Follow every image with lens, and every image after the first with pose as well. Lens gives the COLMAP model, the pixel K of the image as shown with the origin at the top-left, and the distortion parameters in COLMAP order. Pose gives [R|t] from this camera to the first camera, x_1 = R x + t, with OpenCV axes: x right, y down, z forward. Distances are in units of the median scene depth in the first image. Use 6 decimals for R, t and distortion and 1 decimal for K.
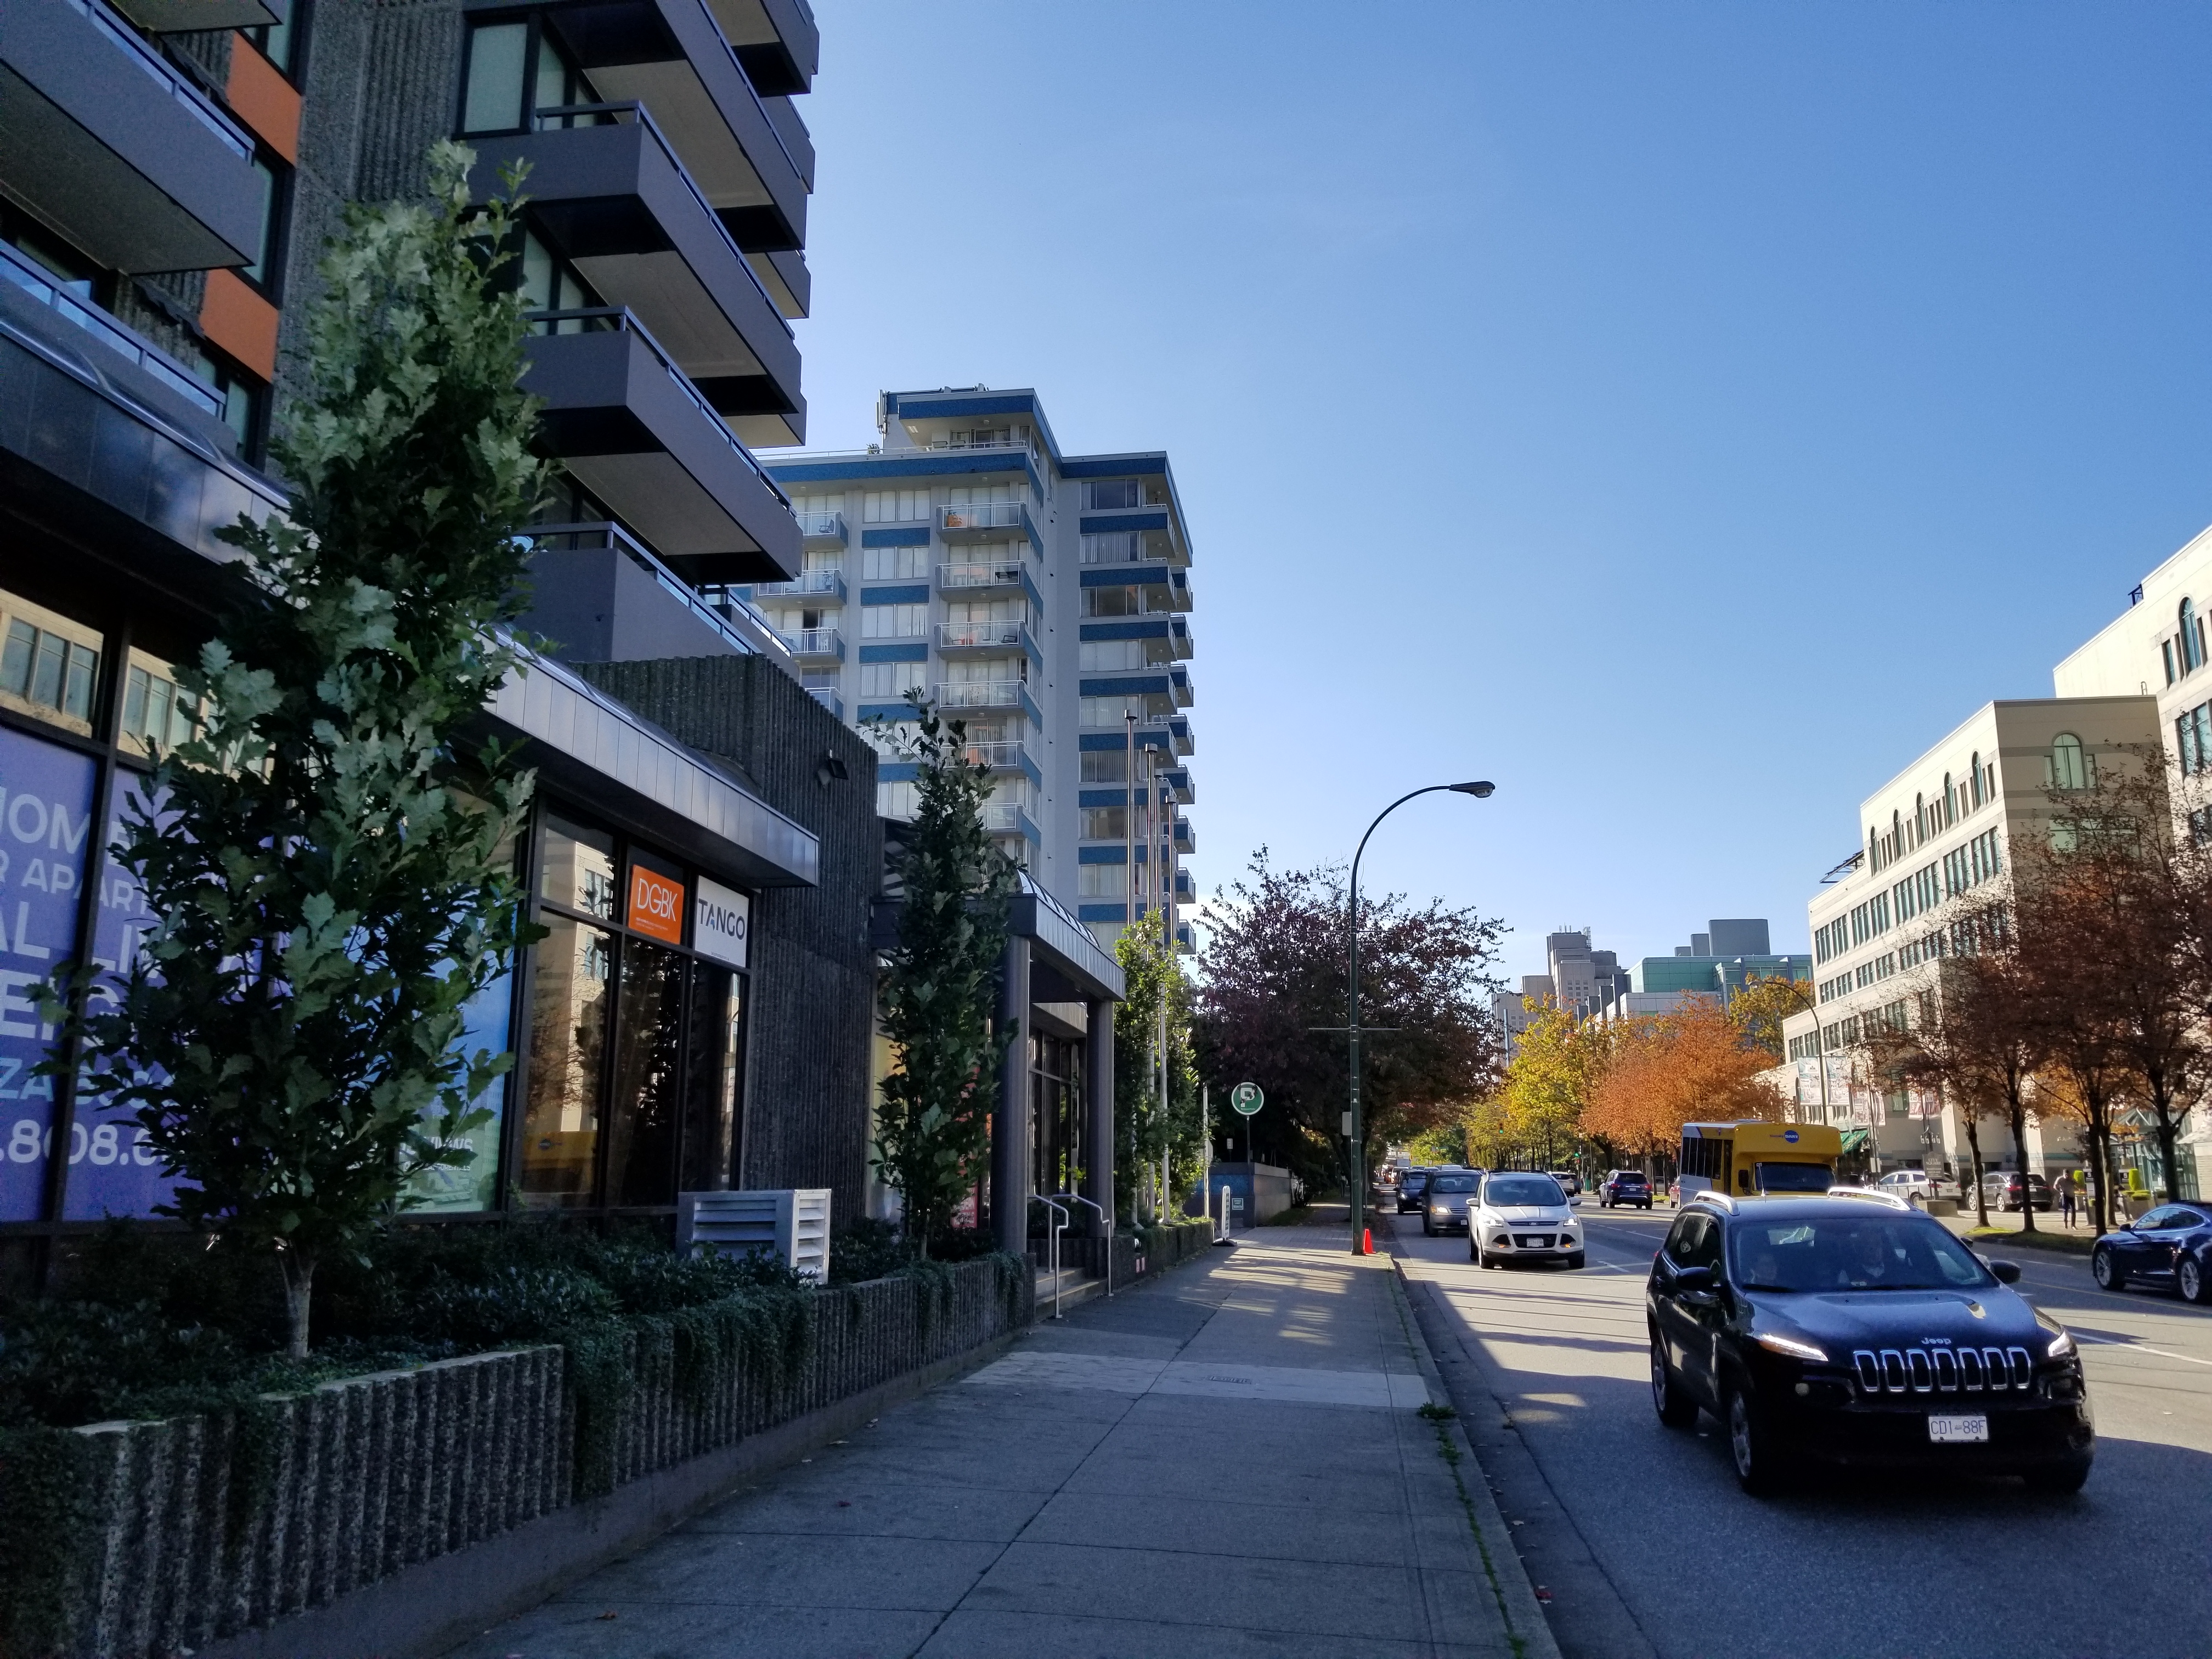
lens RADIAL K [[1719.4, 0, 1152.5], [0, 1719.4, 832.6], [0, 0, 1]] dist [0.040908, -0.083228]
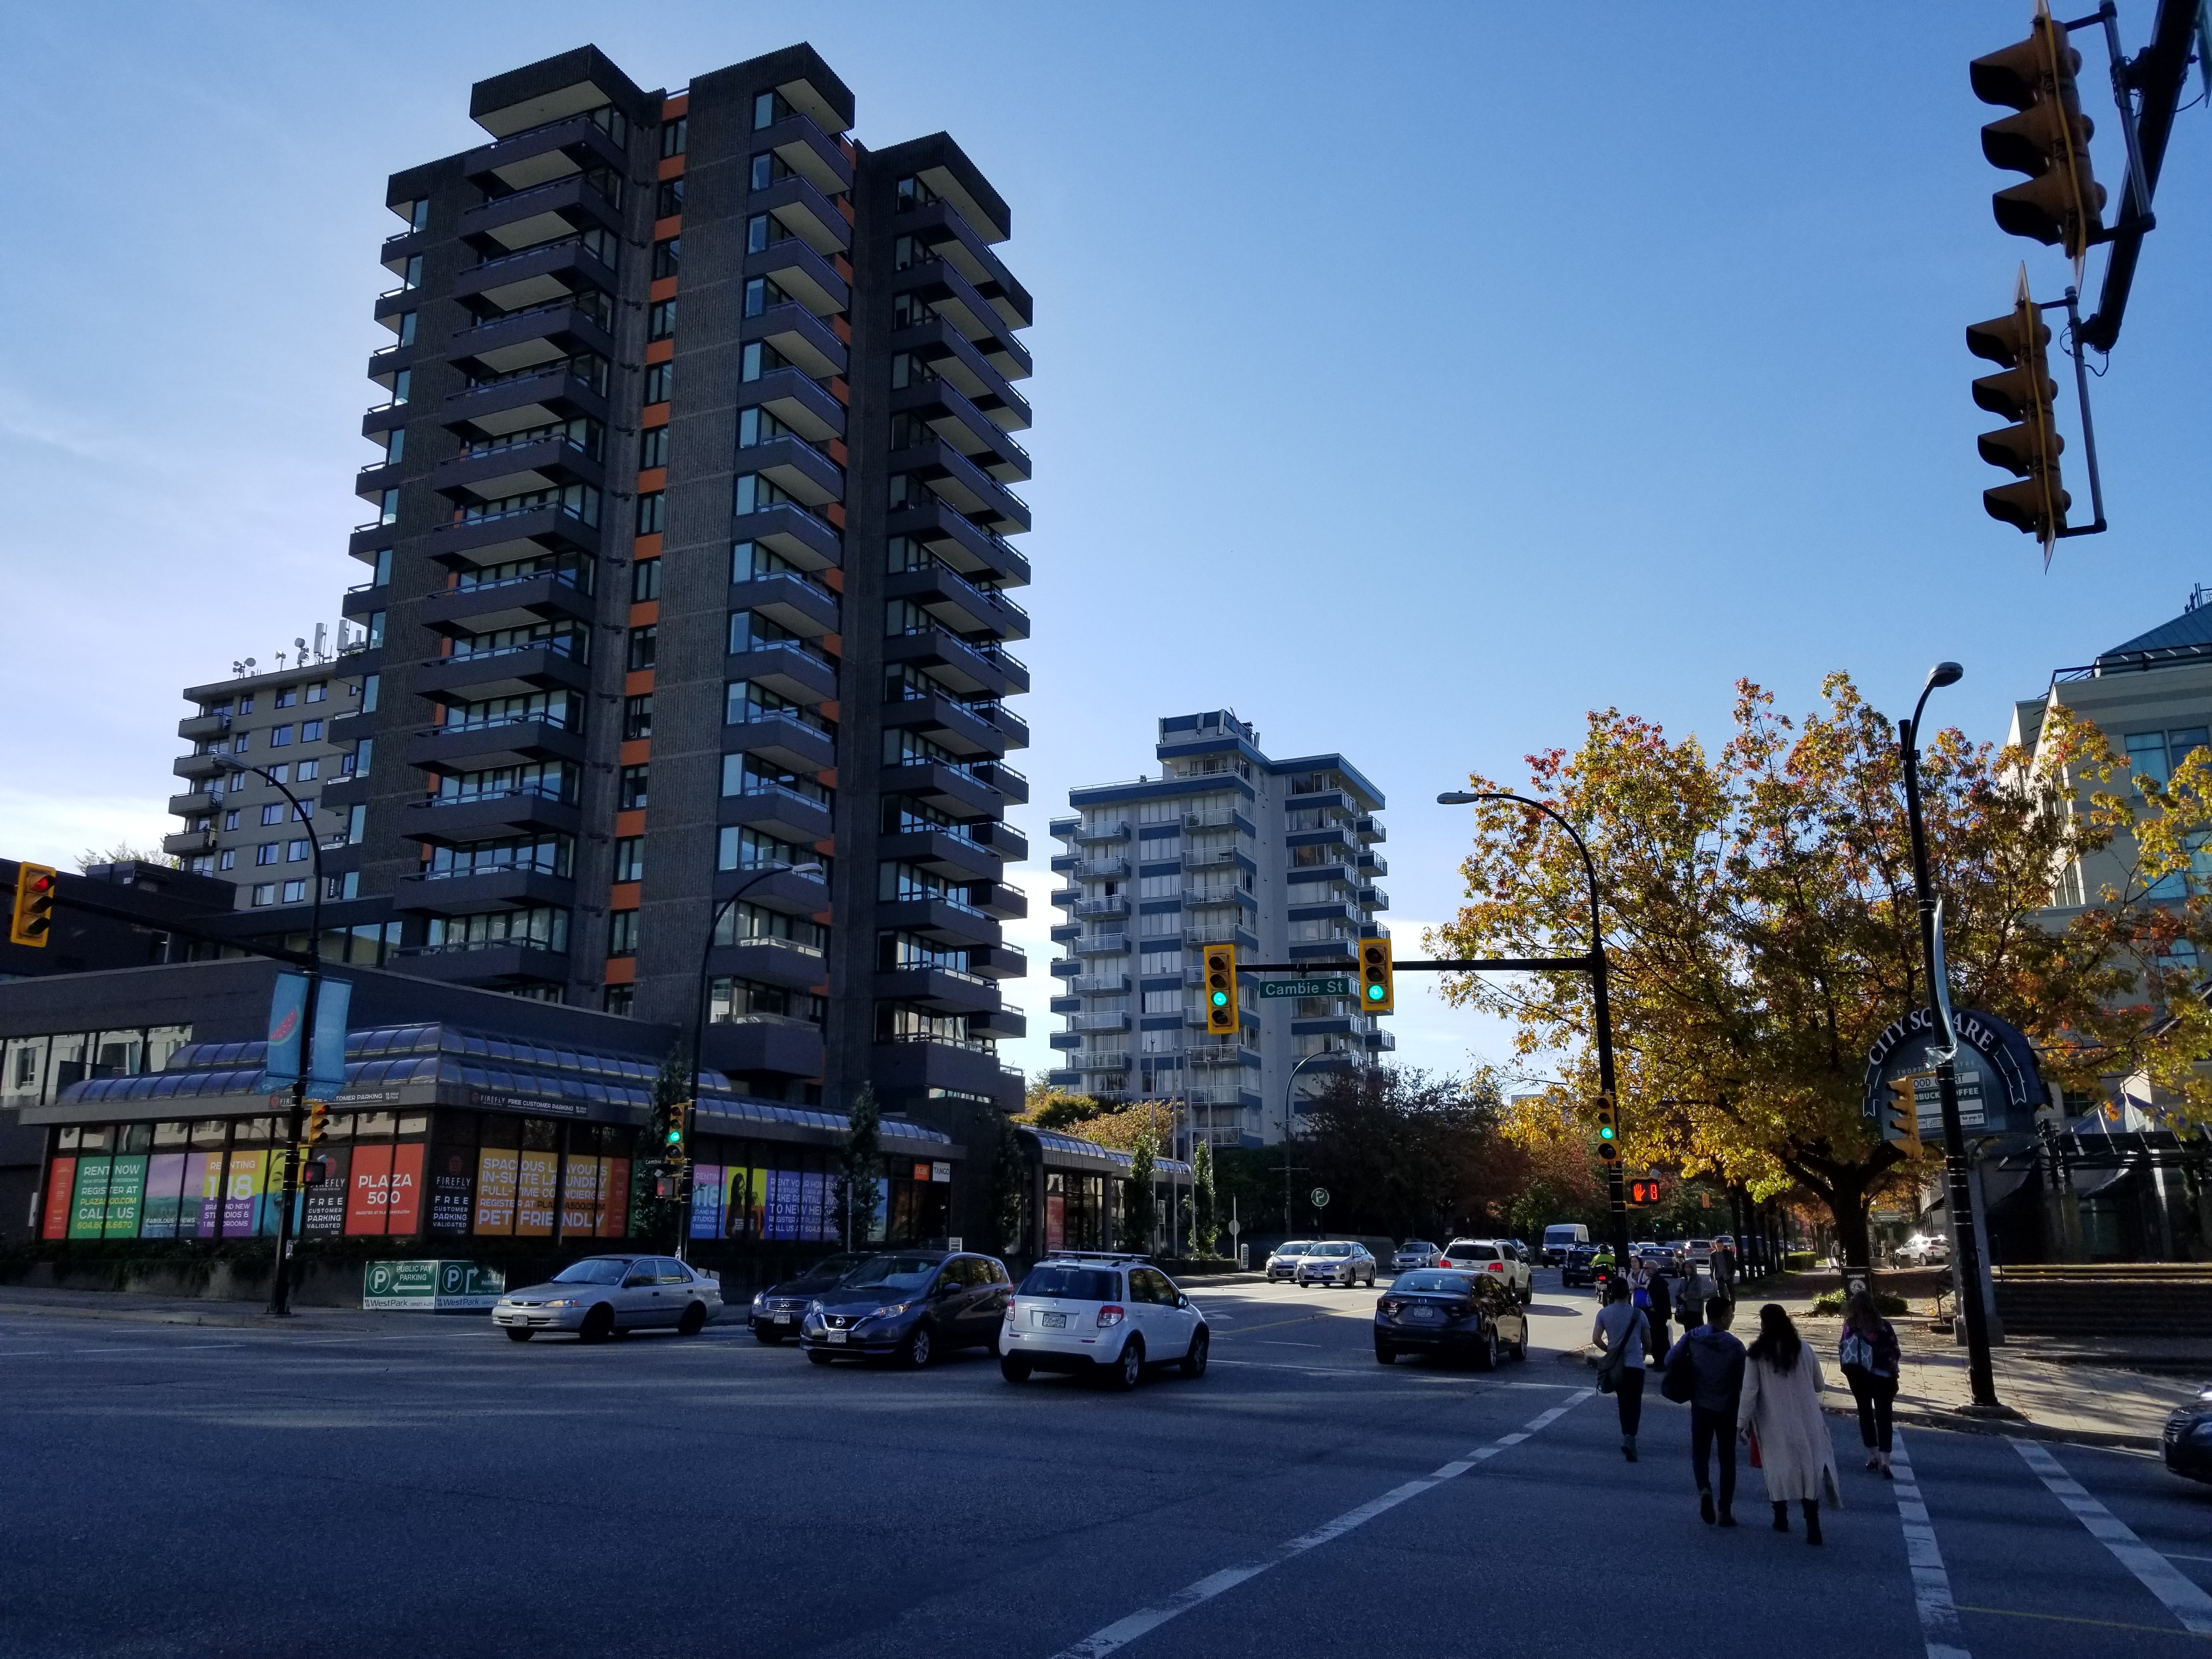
lens RADIAL K [[1719.4, 0, 1133.6], [0, 1719.4, 825.6], [0, 0, 1]] dist [0.040908, -0.083228]
pose [[0.962237, -0.065429, -0.264232, 0.245703], [0.054012, 0.997275, -0.050251, -0.099810], [0.266800, 0.034082, 0.963149, -0.527592]]
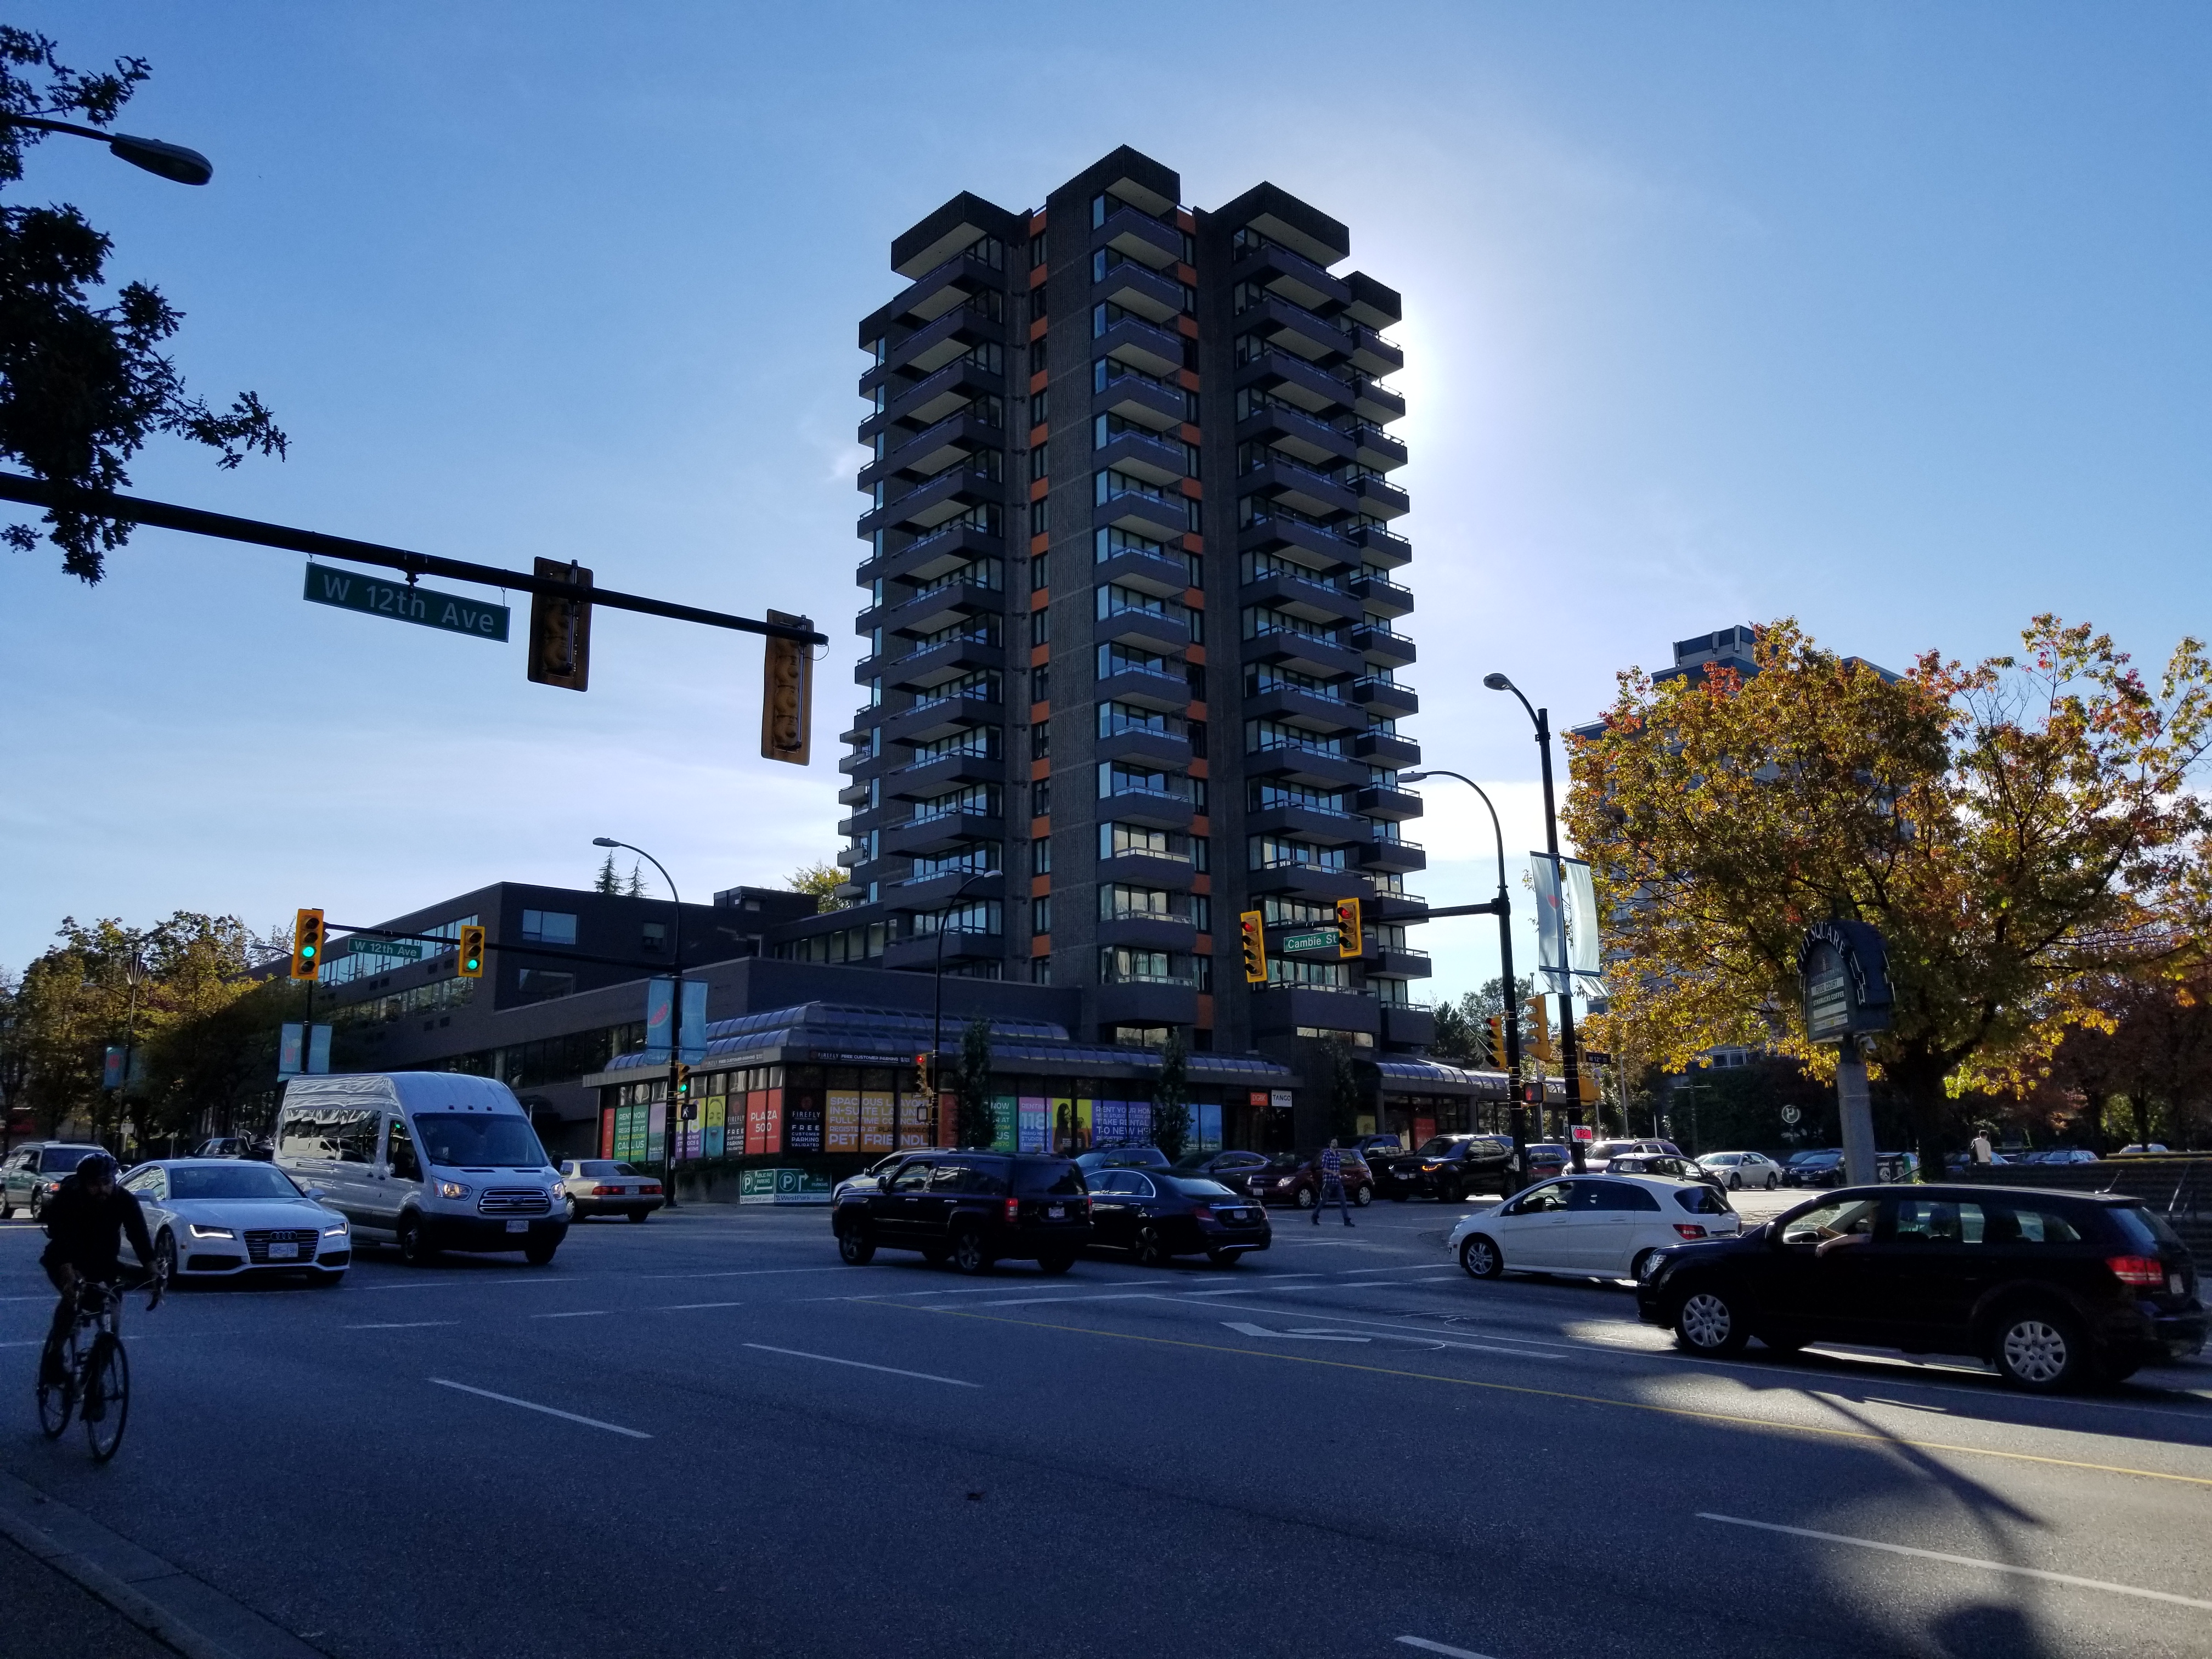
lens RADIAL K [[1719.4, 0, 1143.1], [0, 1719.4, 836.9], [0, 0, 1]] dist [0.040908, -0.083228]
pose [[0.763397, -0.139633, -0.630657, 0.484695], [0.141155, 0.988820, -0.048068, -0.092140], [0.630318, -0.052326, 0.774572, -0.549292]]
